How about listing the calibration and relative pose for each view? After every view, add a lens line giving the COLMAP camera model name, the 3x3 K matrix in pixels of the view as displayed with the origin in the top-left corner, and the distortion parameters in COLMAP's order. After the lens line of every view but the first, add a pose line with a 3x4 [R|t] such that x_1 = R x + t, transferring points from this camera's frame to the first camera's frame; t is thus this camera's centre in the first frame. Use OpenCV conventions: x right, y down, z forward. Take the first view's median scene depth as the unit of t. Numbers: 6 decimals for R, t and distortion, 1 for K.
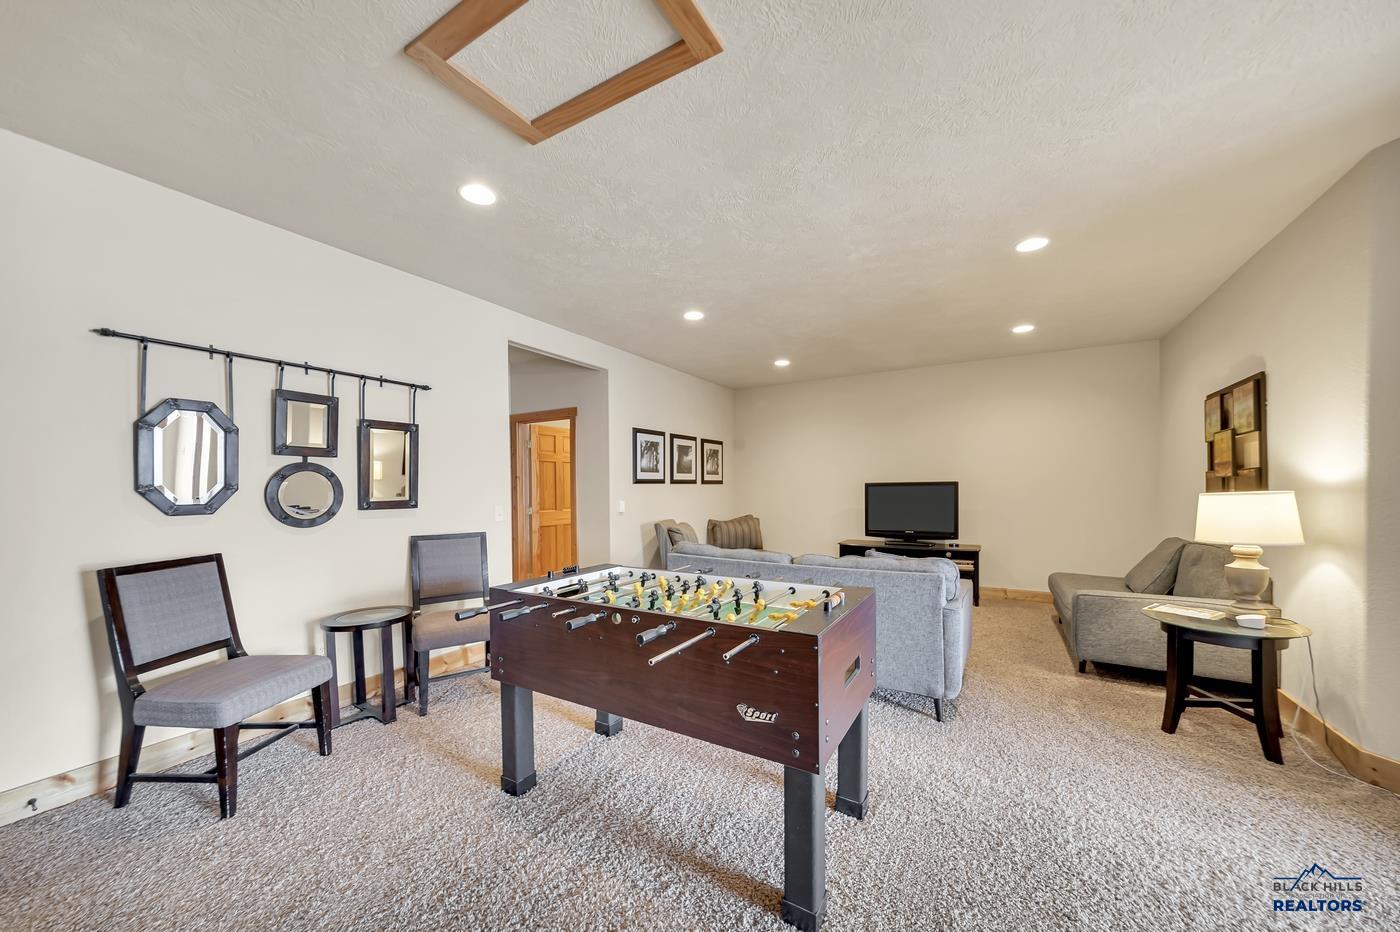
lens RADIAL K [[511.4, 0, 698.0], [0, 511.4, 489.2], [0, 0, 1]] dist [0.000209, -0.000010]
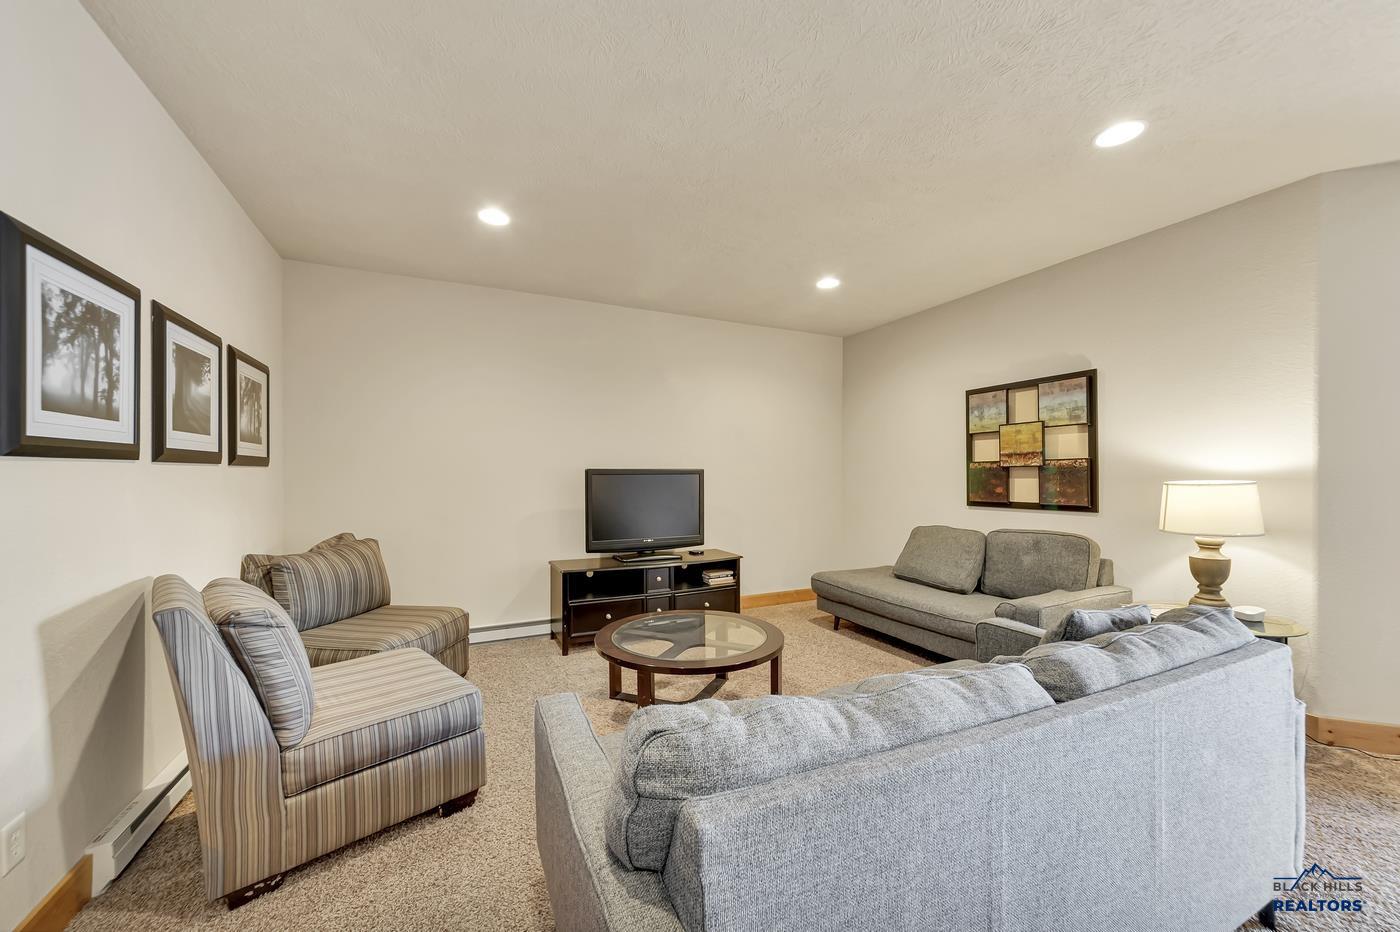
lens RADIAL K [[526.6, 0, 700.0], [0, 526.6, 466.0], [0, 0, 1]] dist [0.025060, 0.000015]
pose [[0.560764, 0.021750, 0.827690, -0.144859], [-0.000818, 0.999669, -0.025715, 0.000946], [-0.827975, 0.013743, 0.560597, 0.557025]]
